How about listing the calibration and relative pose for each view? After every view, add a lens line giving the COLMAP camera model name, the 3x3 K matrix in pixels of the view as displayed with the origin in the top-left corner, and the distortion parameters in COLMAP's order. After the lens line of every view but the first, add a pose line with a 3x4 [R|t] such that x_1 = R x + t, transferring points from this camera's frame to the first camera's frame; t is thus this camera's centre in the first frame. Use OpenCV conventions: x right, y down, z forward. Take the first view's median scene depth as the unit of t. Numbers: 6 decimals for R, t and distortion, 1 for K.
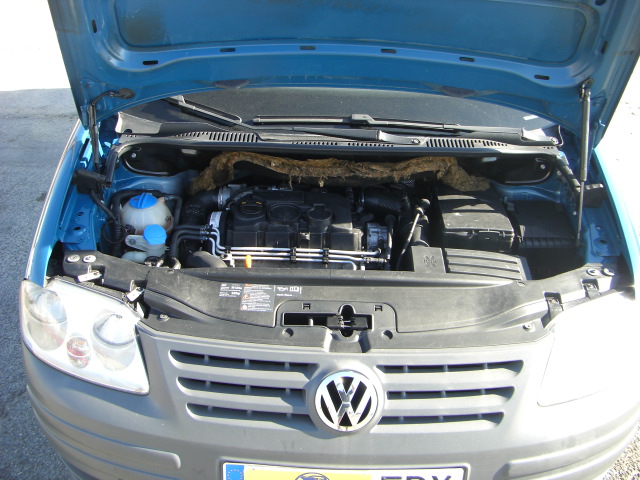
lens RADIAL K [[730.7, 0, 312.8], [0, 730.7, 207.9], [0, 0, 1]] dist [-0.205193, 0.200363]
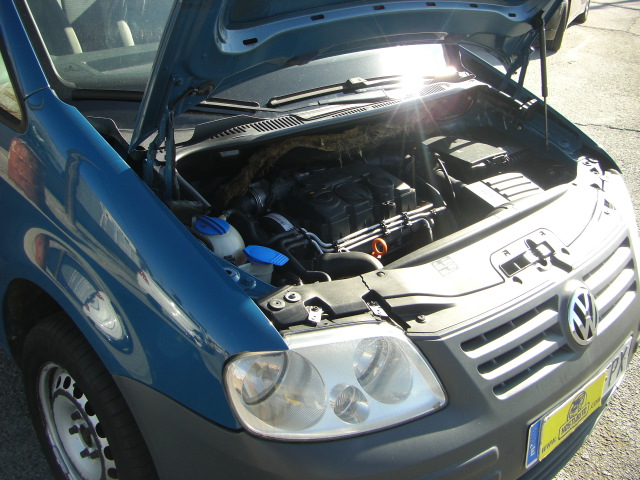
lens RADIAL K [[730.7, 0, 312.8], [0, 730.7, 207.9], [0, 0, 1]] dist [-0.205193, 0.200363]
pose [[0.710121, -0.272212, 0.649329, -0.860123], [0.267599, 0.957379, 0.108701, -0.109078], [-0.651244, 0.096569, 0.752699, 0.429630]]
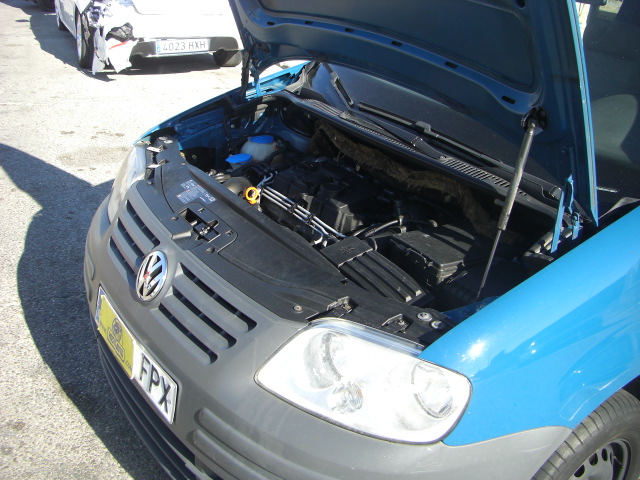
lens RADIAL K [[730.7, 0, 312.8], [0, 730.7, 207.9], [0, 0, 1]] dist [-0.205193, 0.200363]
pose [[0.577121, 0.326258, -0.748657, 1.010739], [-0.440131, 0.896462, 0.051384, -0.008727], [0.687907, 0.299852, 0.660964, 0.353940]]
